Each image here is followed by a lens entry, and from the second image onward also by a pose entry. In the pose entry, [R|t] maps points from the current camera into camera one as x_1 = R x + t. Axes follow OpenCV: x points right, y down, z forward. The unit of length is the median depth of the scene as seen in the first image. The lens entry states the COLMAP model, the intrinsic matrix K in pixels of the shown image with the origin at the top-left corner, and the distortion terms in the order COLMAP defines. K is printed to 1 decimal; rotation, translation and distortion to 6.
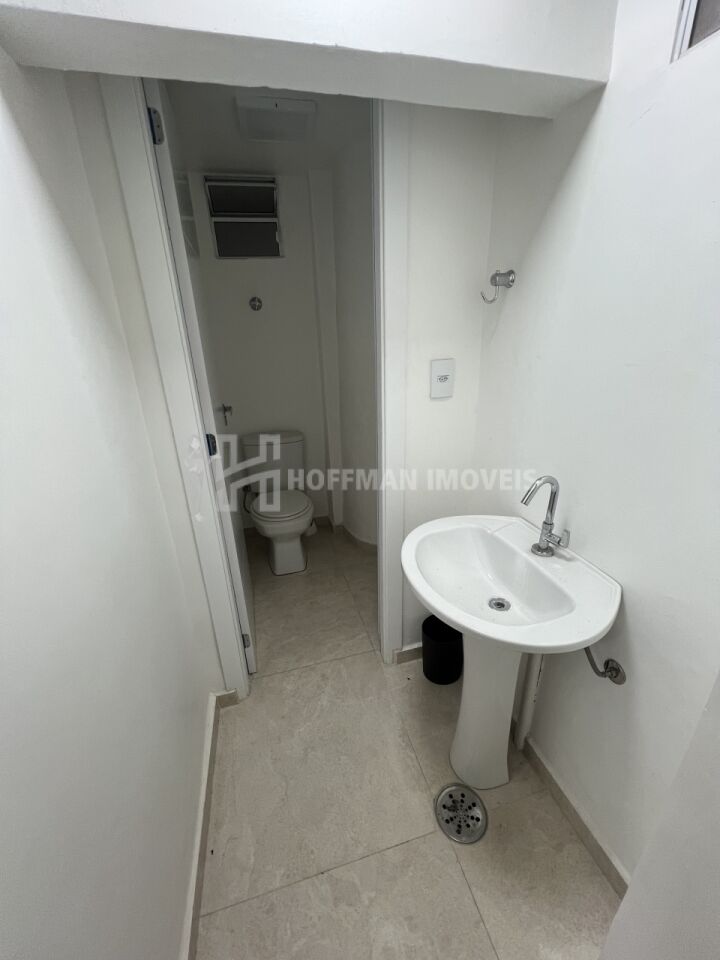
lens RADIAL K [[391.9, 0, 360.0], [0, 391.9, 480.0], [0, 0, 1]] dist [0.007804, 0.000036]
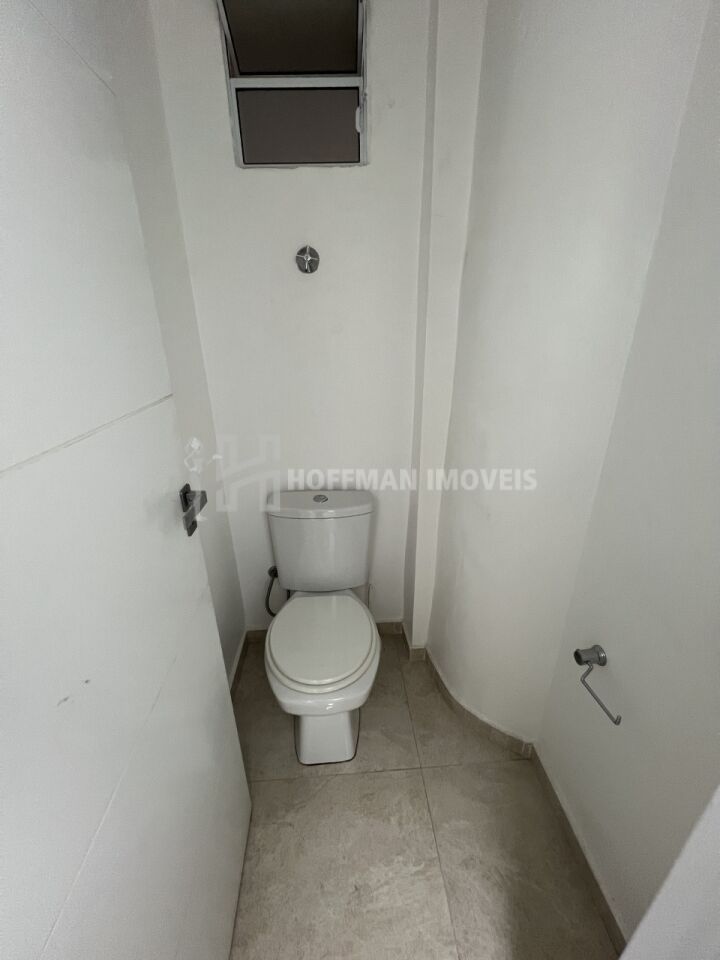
lens RADIAL K [[391.9, 0, 360.0], [0, 391.9, 480.0], [0, 0, 1]] dist [0.007804, 0.000036]
pose [[0.980778, 0.095004, -0.170436, -0.079932], [-0.089977, 0.995256, 0.036998, -0.184710], [0.173142, -0.020952, 0.984674, 0.498452]]
